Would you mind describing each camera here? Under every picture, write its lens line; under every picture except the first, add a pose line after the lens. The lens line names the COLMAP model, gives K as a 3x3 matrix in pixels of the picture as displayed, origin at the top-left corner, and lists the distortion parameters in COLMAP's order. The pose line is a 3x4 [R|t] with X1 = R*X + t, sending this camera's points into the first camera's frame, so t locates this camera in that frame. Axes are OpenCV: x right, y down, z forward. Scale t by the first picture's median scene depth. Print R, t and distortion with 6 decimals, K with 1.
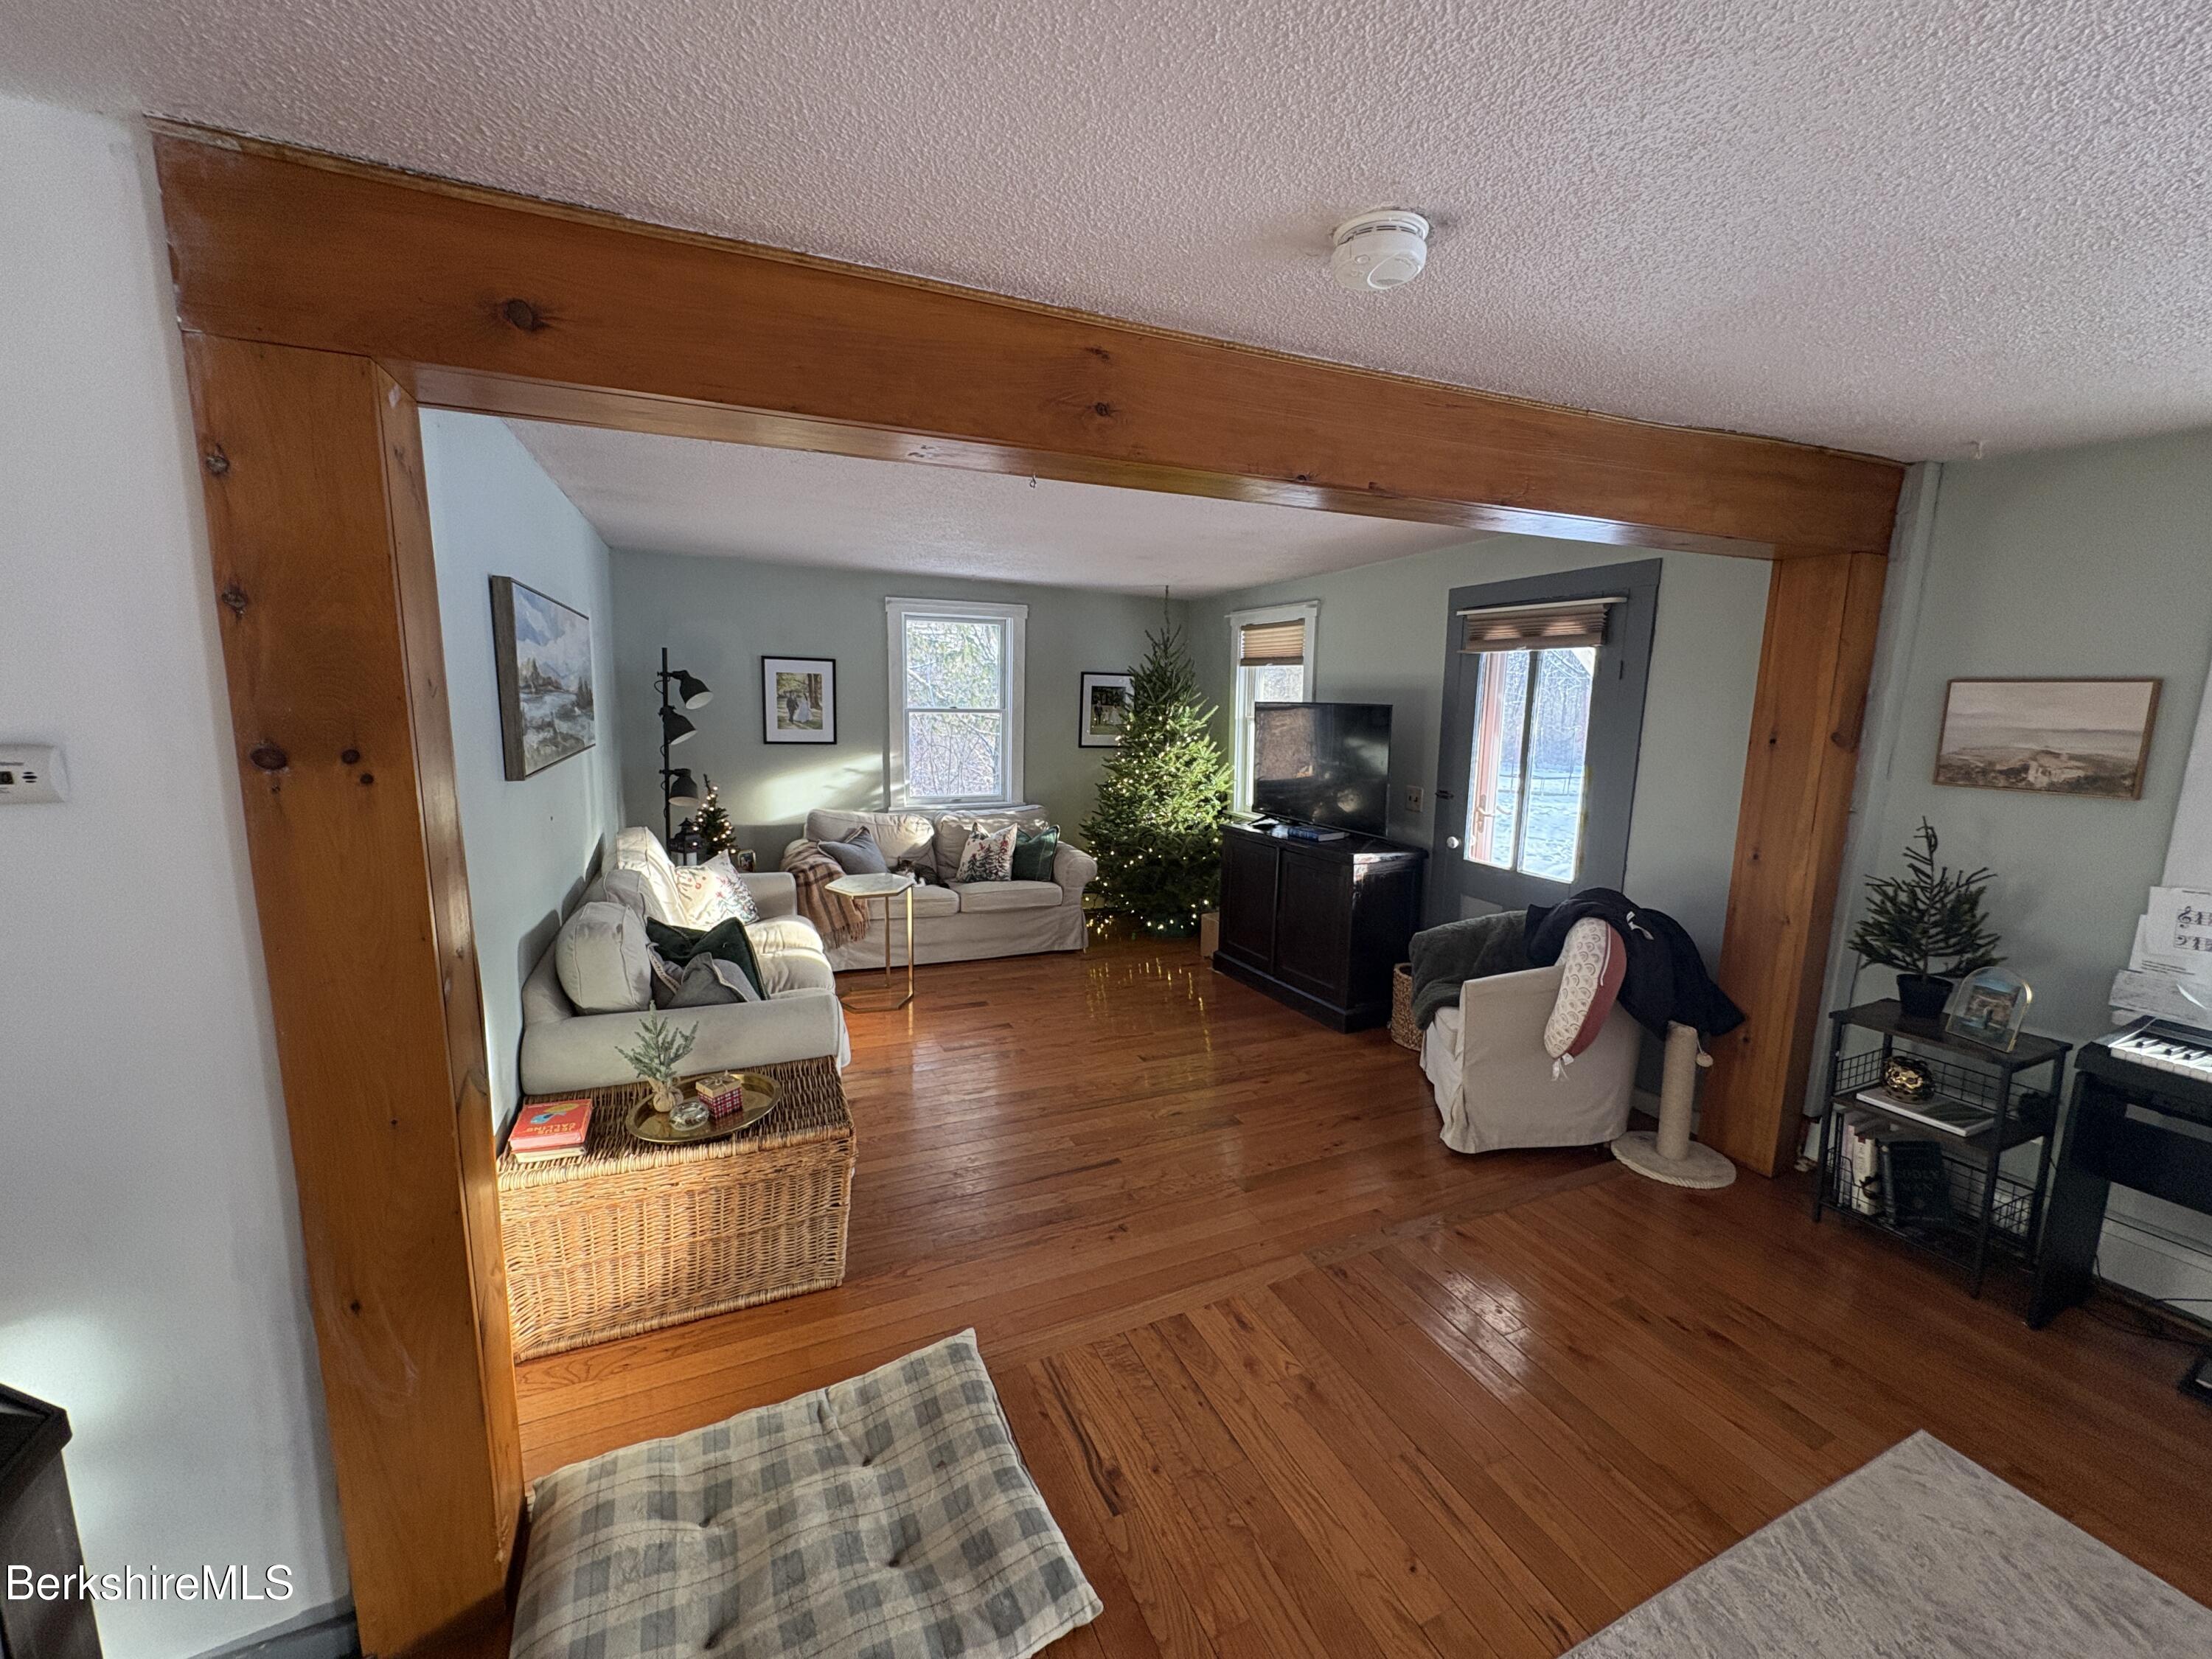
lens RADIAL K [[880.2, 0, 1111.3], [0, 880.2, 827.8], [0, 0, 1]] dist [0.001667, 0.000122]
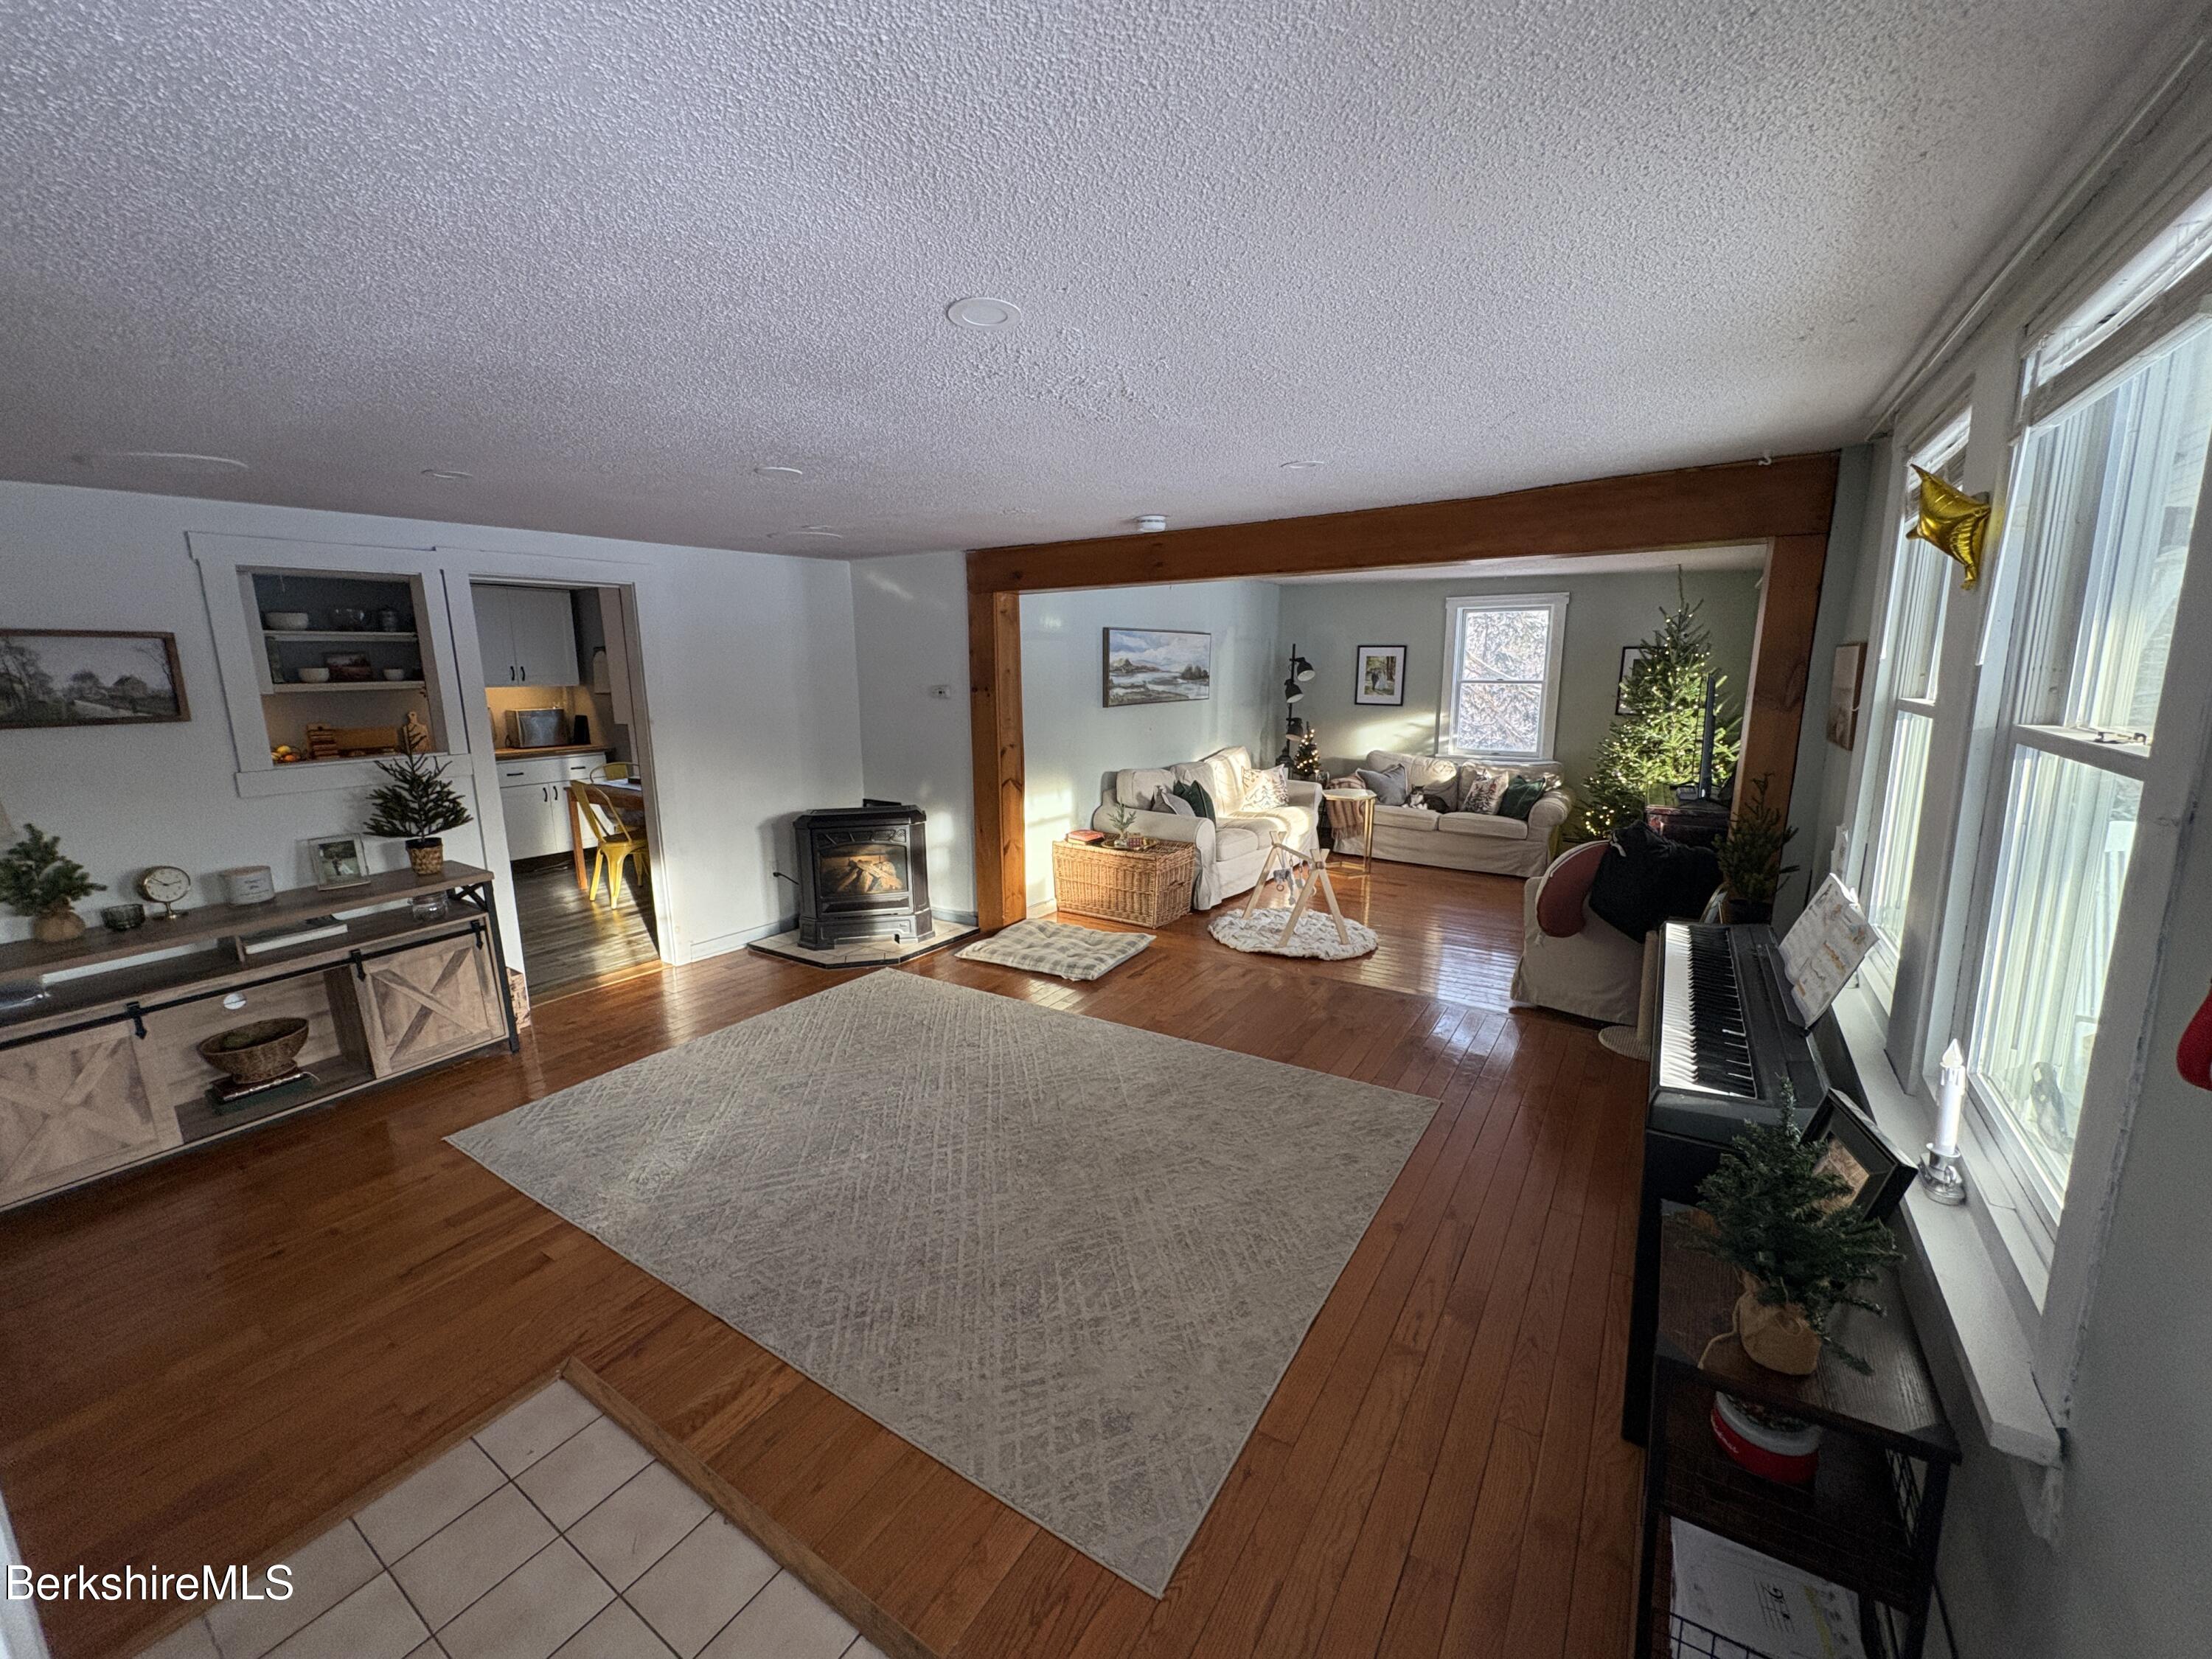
lens RADIAL K [[874.0, 0, 1108.2], [0, 874.0, 827.1], [0, 0, 1]] dist [-0.000502, -0.000223]
pose [[0.543465, 0.134177, -0.828639, 0.676965], [-0.112643, 0.989871, 0.086407, 0.032422], [0.831840, 0.046381, 0.553075, -0.173779]]
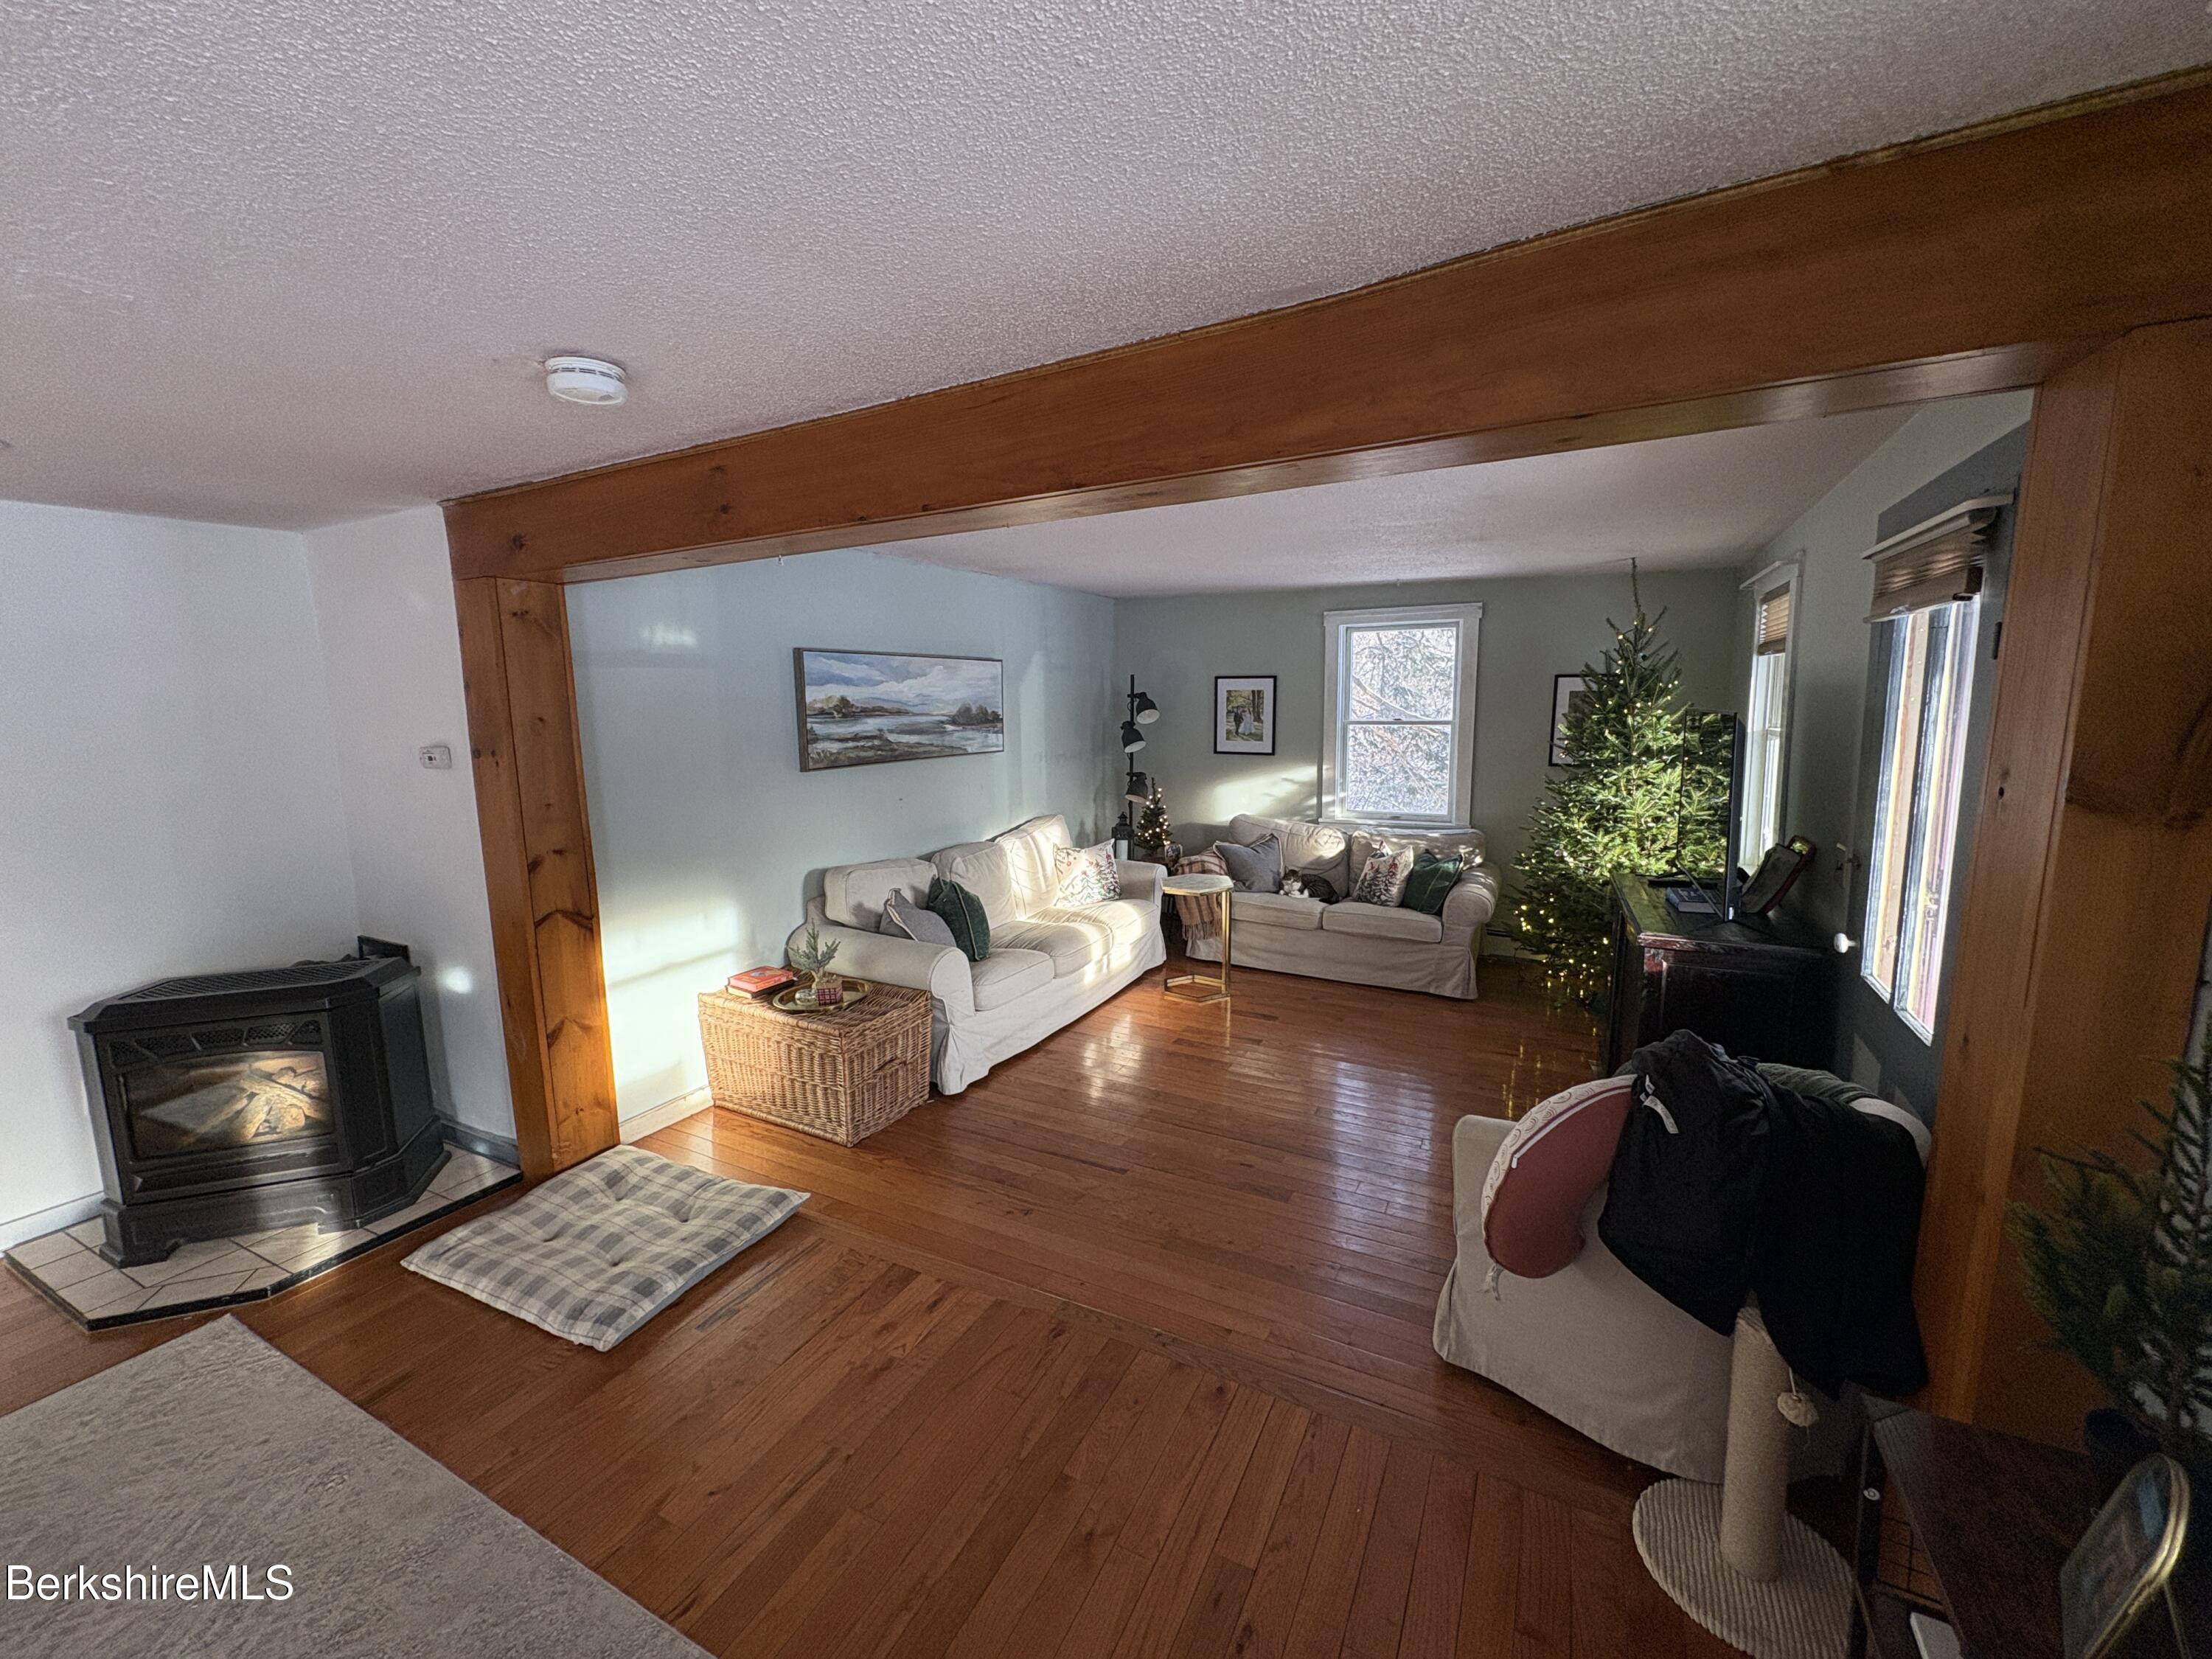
lens RADIAL K [[879.4, 0, 1103.3], [0, 879.4, 826.4], [0, 0, 1]] dist [-0.000907, -0.000055]
pose [[0.618233, 0.085949, -0.781282, 0.438171], [-0.095120, 0.994879, 0.034178, -0.028061], [0.780218, 0.053185, 0.623242, 0.194228]]
